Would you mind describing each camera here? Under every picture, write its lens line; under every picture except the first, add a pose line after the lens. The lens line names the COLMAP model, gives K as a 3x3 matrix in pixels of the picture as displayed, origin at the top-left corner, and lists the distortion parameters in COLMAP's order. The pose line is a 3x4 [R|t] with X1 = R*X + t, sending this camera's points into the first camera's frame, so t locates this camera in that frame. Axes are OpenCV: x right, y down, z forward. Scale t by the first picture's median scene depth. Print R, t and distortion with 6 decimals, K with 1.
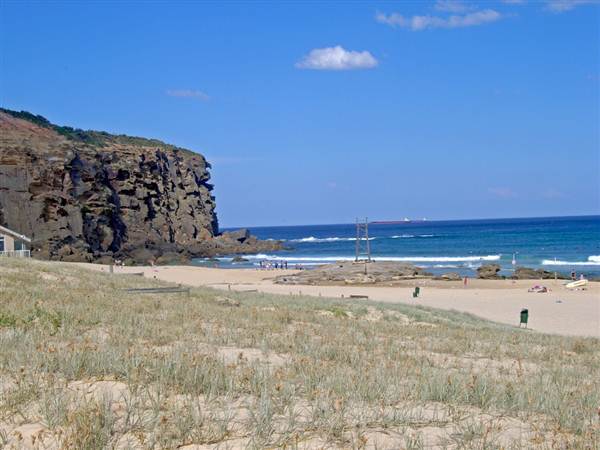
lens RADIAL K [[1176.7, 0, 300.6], [0, 1176.7, 220.6], [0, 0, 1]] dist [-0.104228, 0.000000]
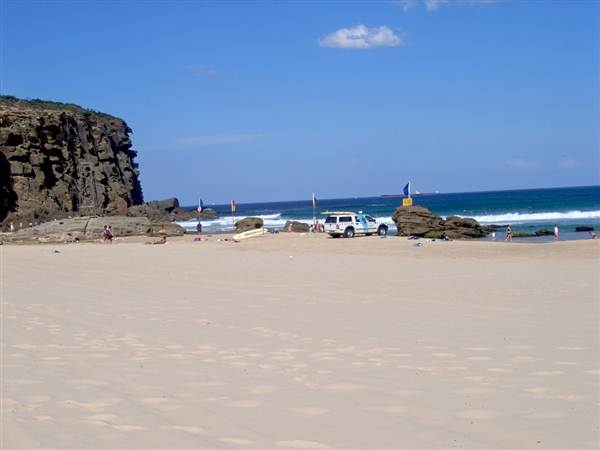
lens RADIAL K [[1158.1, 0, 281.9], [0, 1158.1, 215.6], [0, 0, 1]] dist [-0.093428, 0.000000]
pose [[0.998504, -0.017048, -0.051947, 0.099479], [0.017824, 0.999736, 0.014507, 0.010871], [0.051686, -0.015411, 0.998544, 0.094962]]
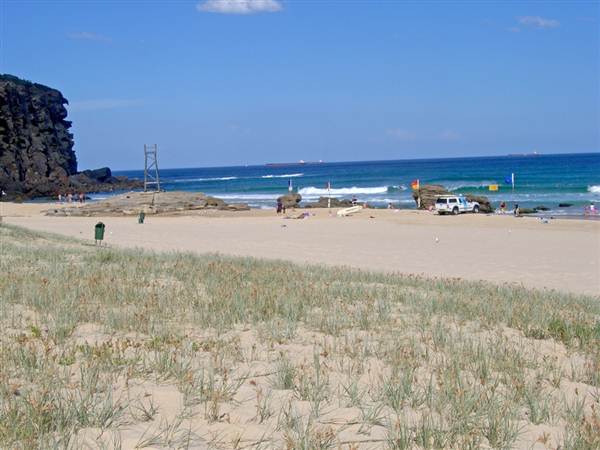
lens RADIAL K [[1176.7, 0, 300.5], [0, 1176.7, 222.9], [0, 0, 1]] dist [-0.104228, 0.000000]
pose [[0.996883, -0.009737, 0.078296, 0.041517], [0.005797, 0.998713, 0.050387, 0.005738], [-0.078686, -0.049776, 0.995656, 0.029972]]
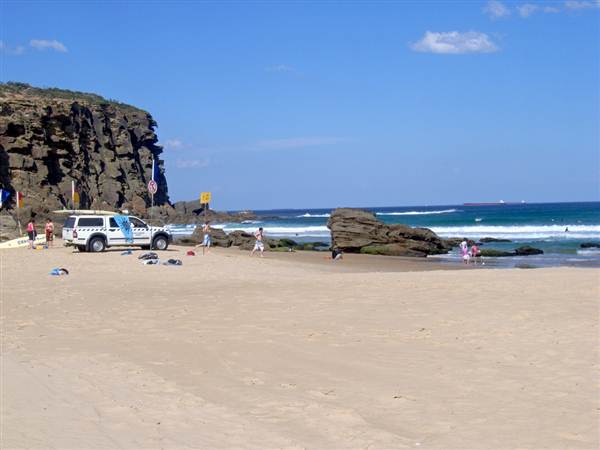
lens RADIAL K [[1174.0, 0, 317.6], [0, 1174.0, 237.0], [0, 0, 1]] dist [-0.141238, 0.000000]
pose [[0.995083, 0.010139, -0.098529, 0.138457], [-0.007489, 0.999601, 0.027228, 0.012744], [0.098765, -0.026356, 0.994762, 0.179666]]
